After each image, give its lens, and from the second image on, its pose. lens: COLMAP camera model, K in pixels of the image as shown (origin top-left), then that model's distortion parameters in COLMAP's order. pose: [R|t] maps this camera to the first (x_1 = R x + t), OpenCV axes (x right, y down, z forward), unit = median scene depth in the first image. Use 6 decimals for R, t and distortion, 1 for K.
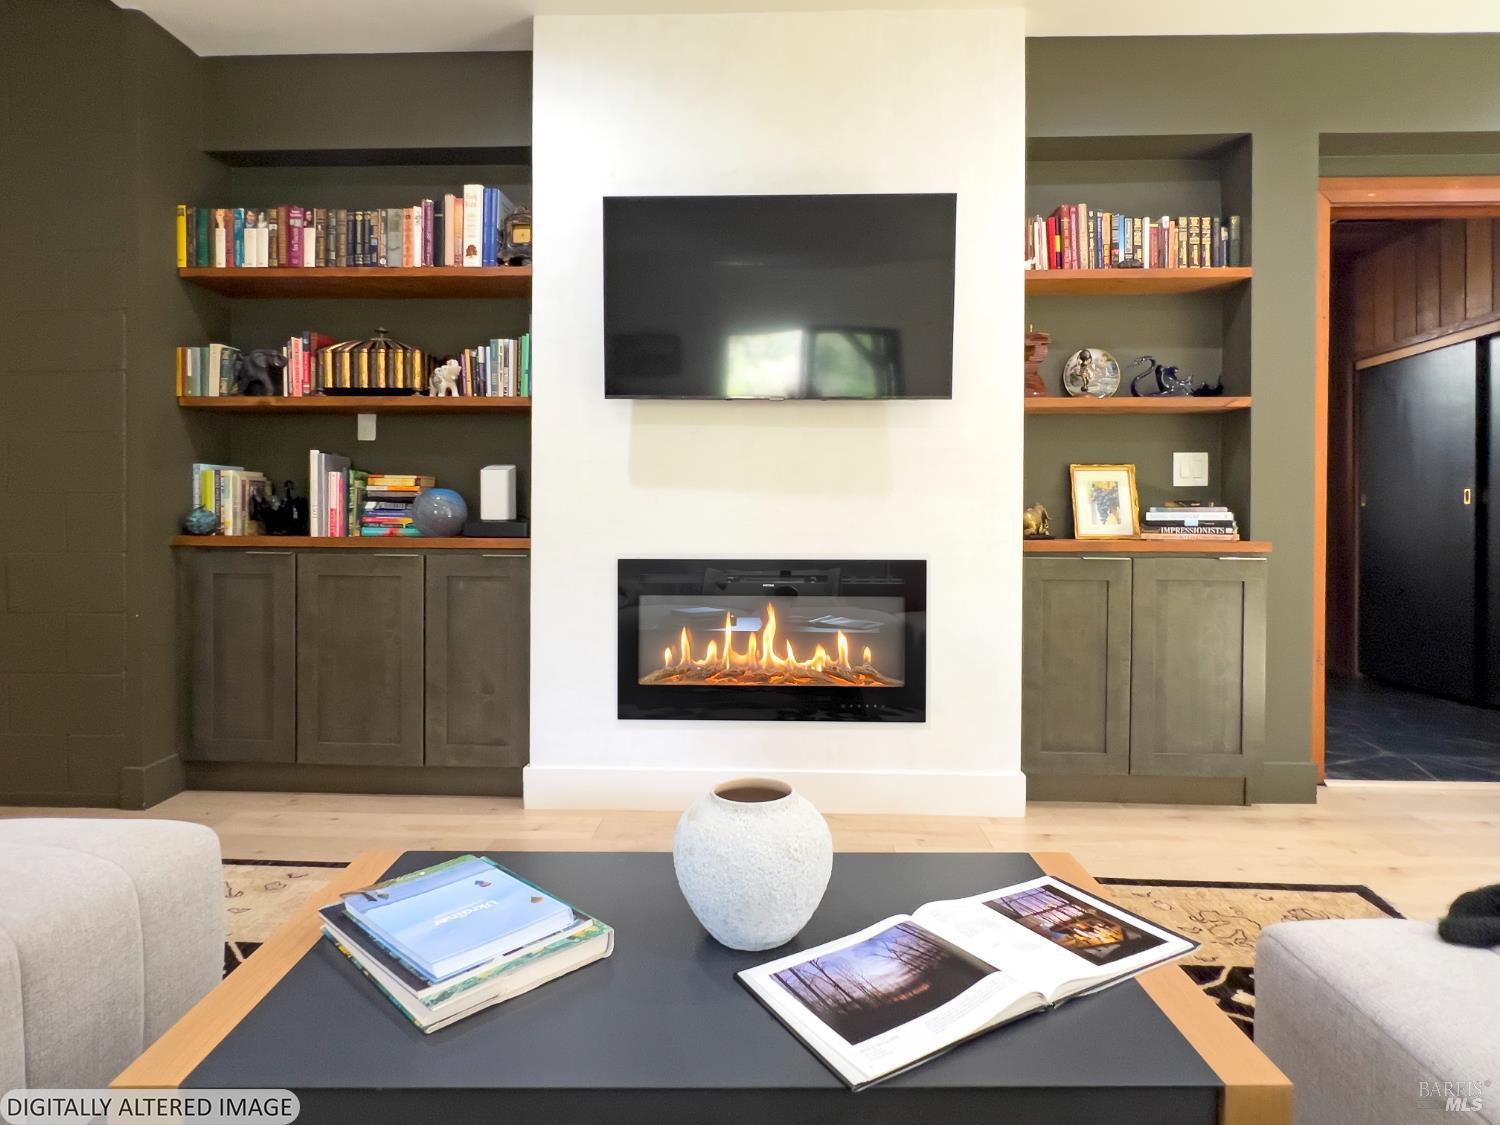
lens RADIAL K [[853.8, 0, 752.3], [0, 853.8, 530.4], [0, 0, 1]] dist [-0.001646, -0.000223]
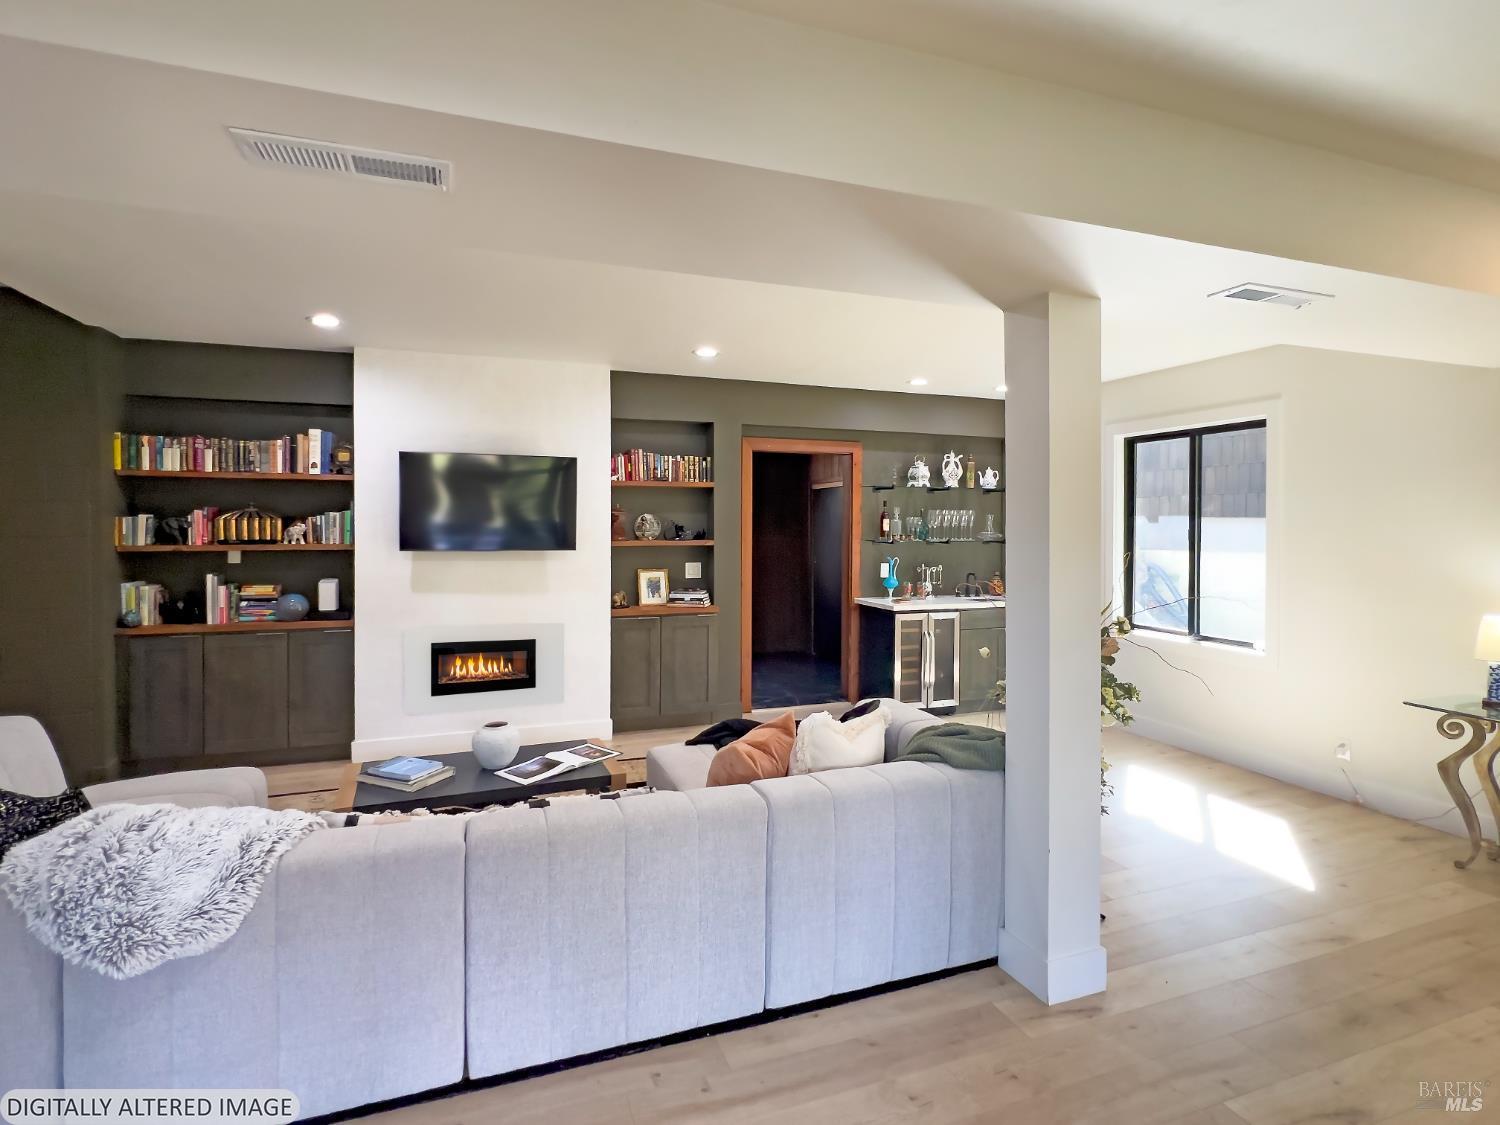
lens RADIAL K [[760.5, 0, 747.0], [0, 760.5, 531.4], [0, 0, 1]] dist [-0.002887, -0.000214]
pose [[0.926261, -0.005642, 0.376840, -0.082342], [0.004590, 0.999983, 0.003688, -0.185486], [-0.376854, -0.001686, 0.926271, -0.858496]]
